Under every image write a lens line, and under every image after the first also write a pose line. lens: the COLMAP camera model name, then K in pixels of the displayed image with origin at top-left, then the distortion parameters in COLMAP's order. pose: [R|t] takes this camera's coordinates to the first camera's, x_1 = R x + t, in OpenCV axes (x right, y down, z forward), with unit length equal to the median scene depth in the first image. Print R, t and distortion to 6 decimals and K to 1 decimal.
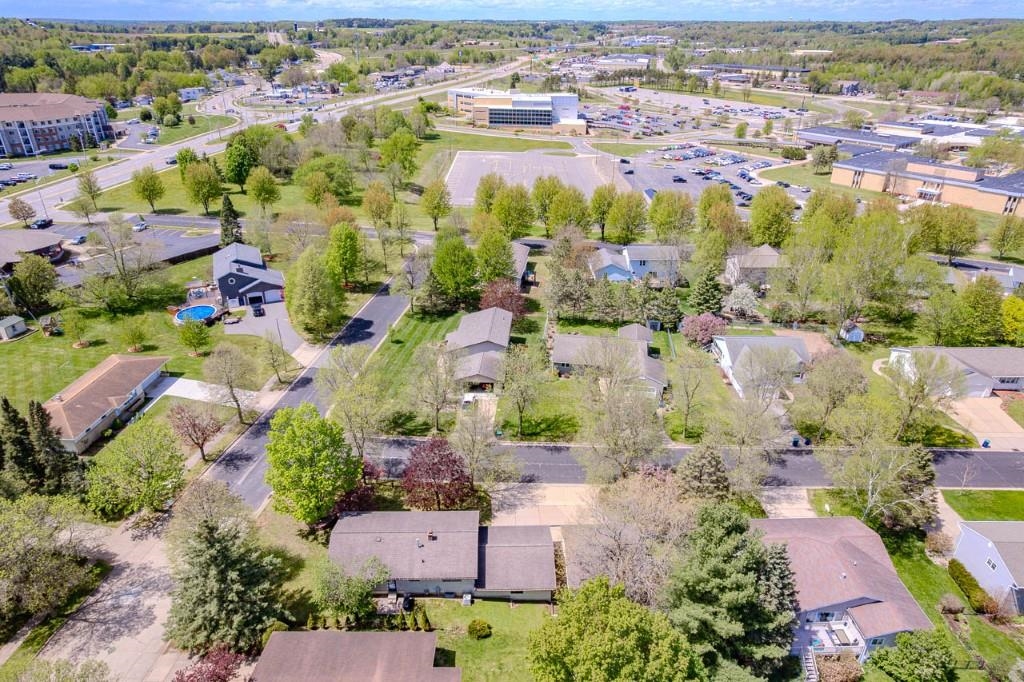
lens RADIAL K [[666.0, 0, 512.0], [0, 666.0, 341.0], [0, 0, 1]] dist [-0.074372, 0.067876]
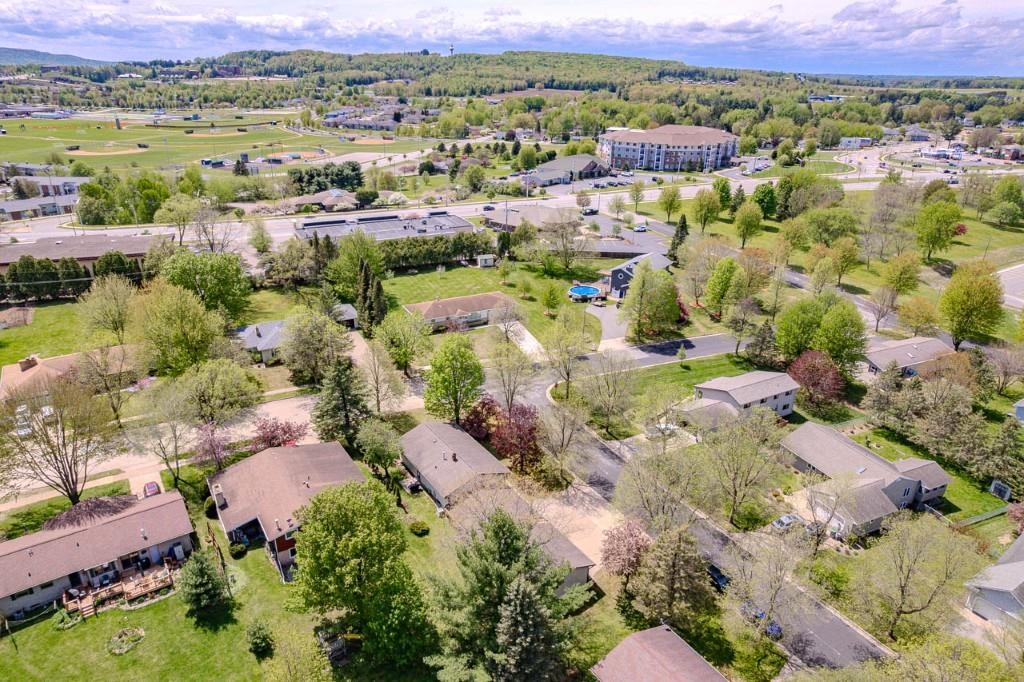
lens RADIAL K [[666.0, 0, 512.0], [0, 666.0, 341.0], [0, 0, 1]] dist [-0.074372, 0.067876]
pose [[0.521861, 0.328257, -0.787343, 0.307860], [-0.382990, 0.914899, 0.127586, -0.040480], [0.762220, 0.234962, 0.603169, 0.093021]]
